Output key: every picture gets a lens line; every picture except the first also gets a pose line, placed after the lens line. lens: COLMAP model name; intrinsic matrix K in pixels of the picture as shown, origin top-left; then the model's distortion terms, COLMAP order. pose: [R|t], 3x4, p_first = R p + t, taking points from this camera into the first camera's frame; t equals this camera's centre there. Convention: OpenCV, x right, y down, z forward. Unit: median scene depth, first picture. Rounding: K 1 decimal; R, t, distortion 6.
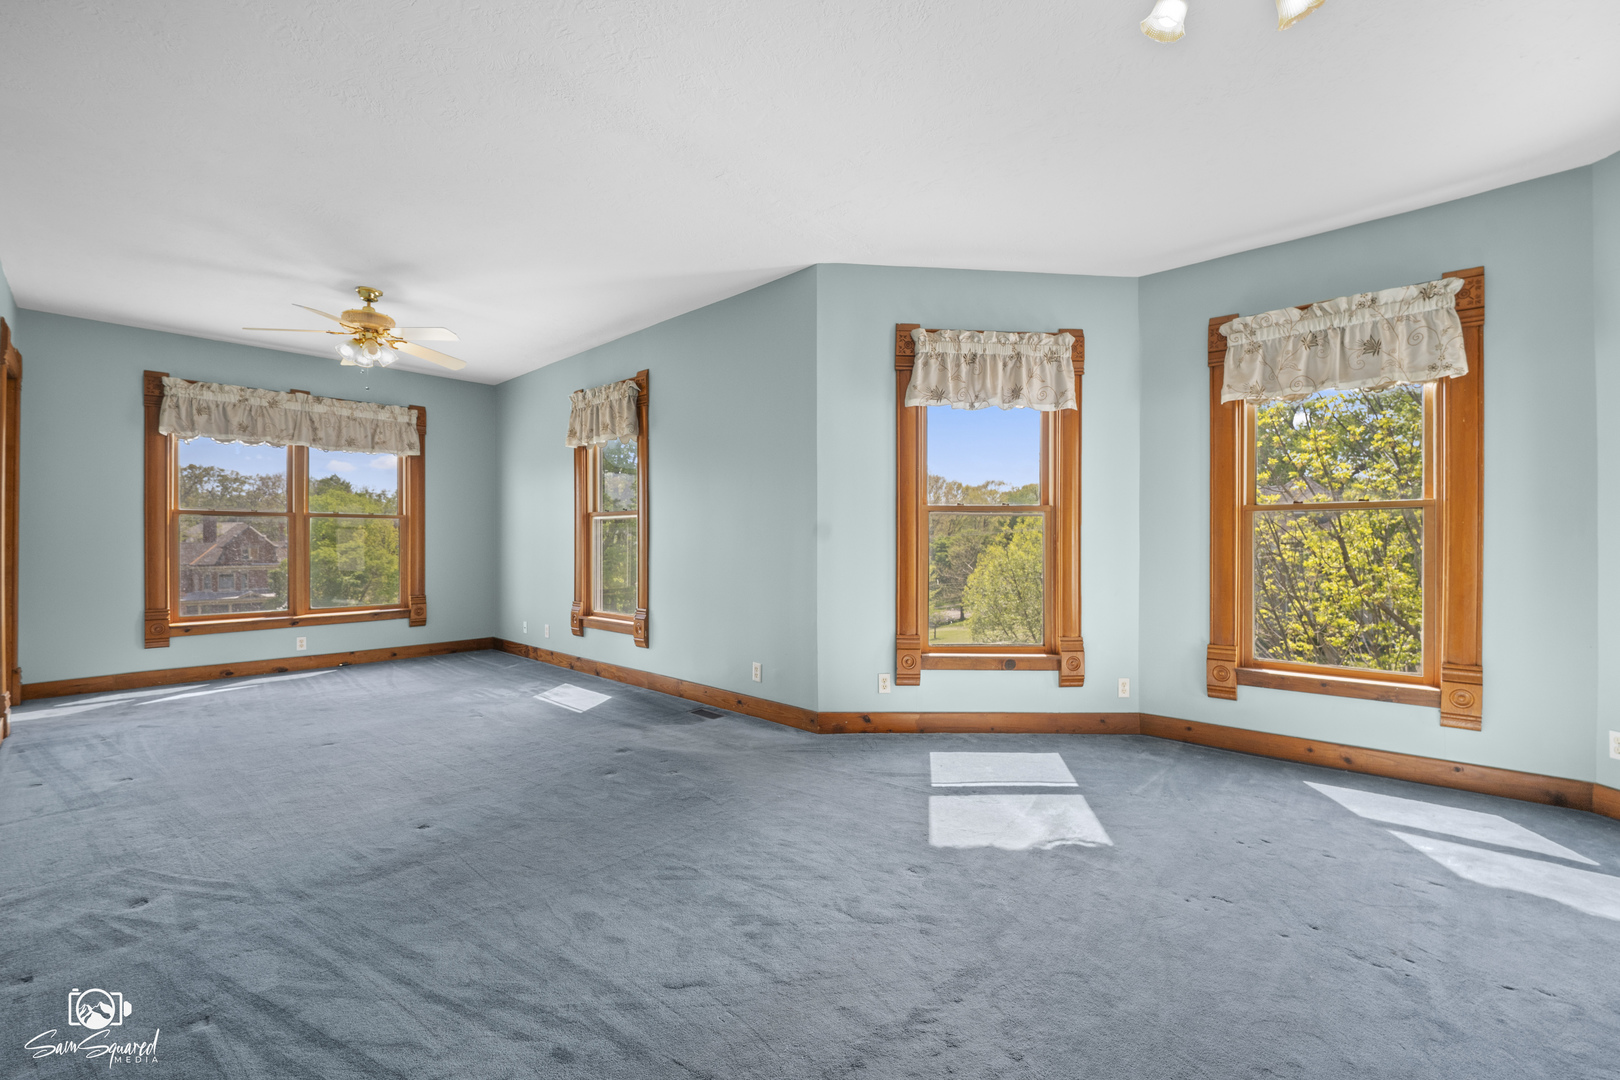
lens RADIAL K [[670.7, 0, 810.0], [0, 670.7, 540.0], [0, 0, 1]] dist [0.017936, -0.000156]
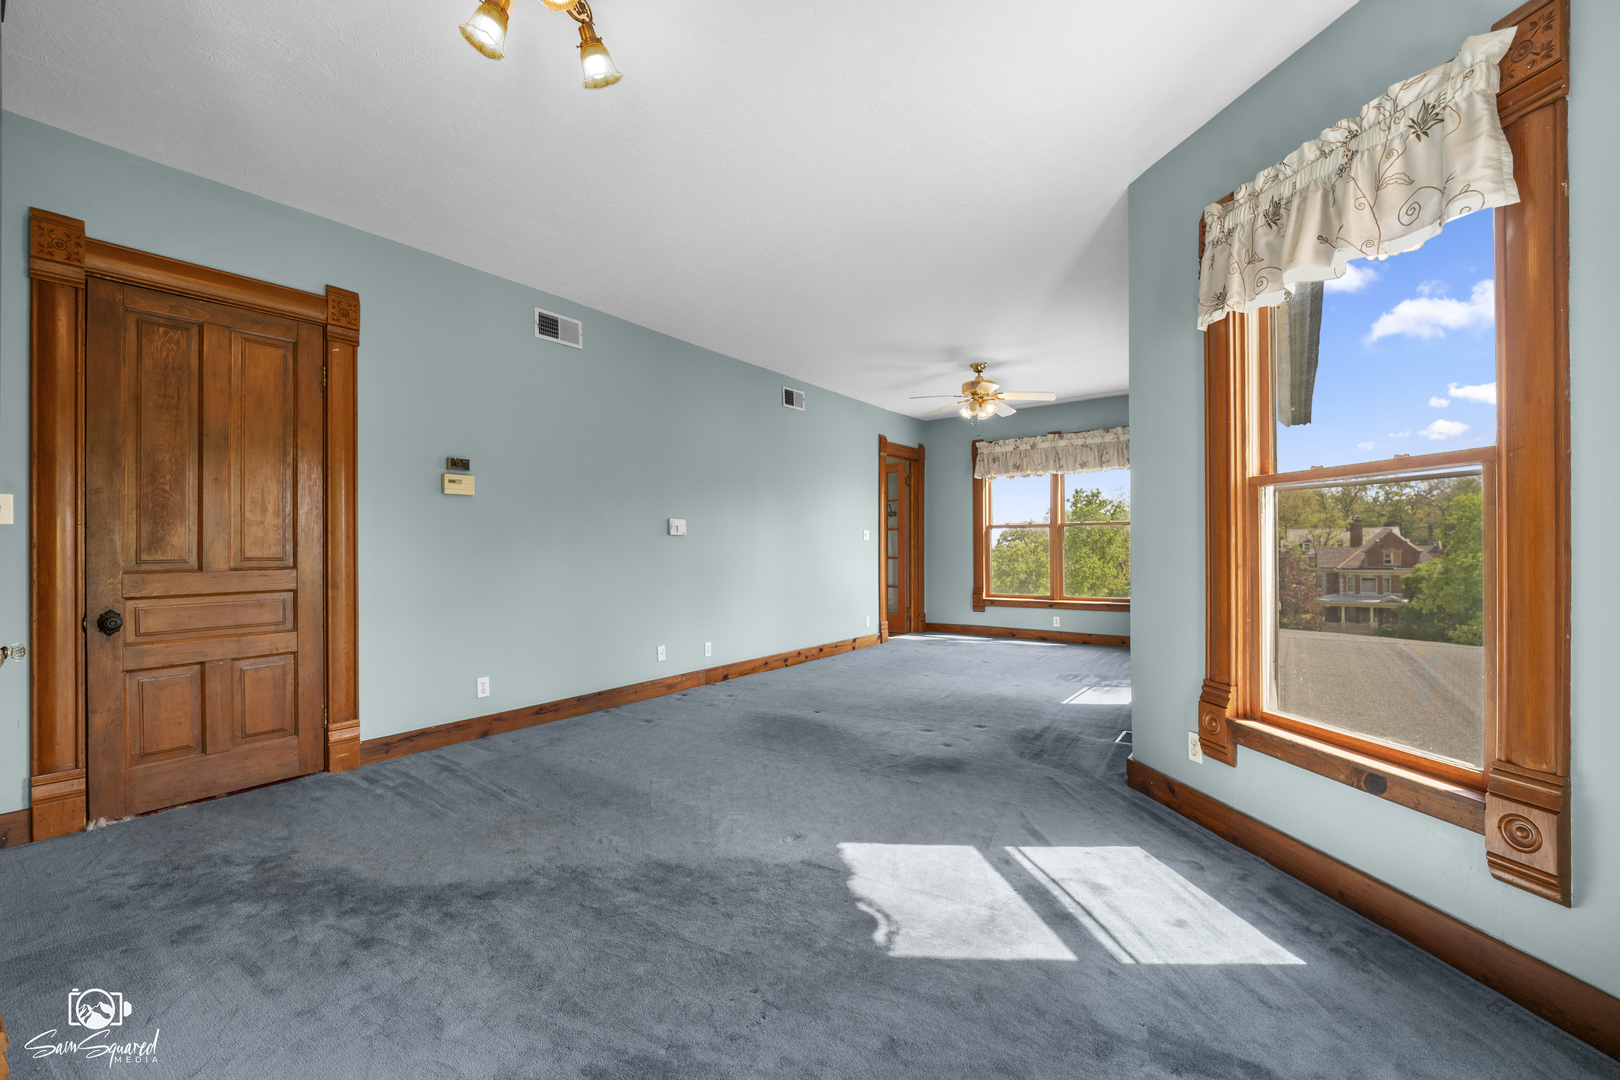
lens RADIAL K [[674.6, 0, 810.0], [0, 674.6, 540.0], [0, 0, 1]] dist [-0.001058, -0.000211]
pose [[0.117676, -0.014284, -0.992949, 0.569402], [0.007238, 0.999882, -0.013526, 0.007980], [0.993026, -0.005595, 0.117766, 0.408799]]
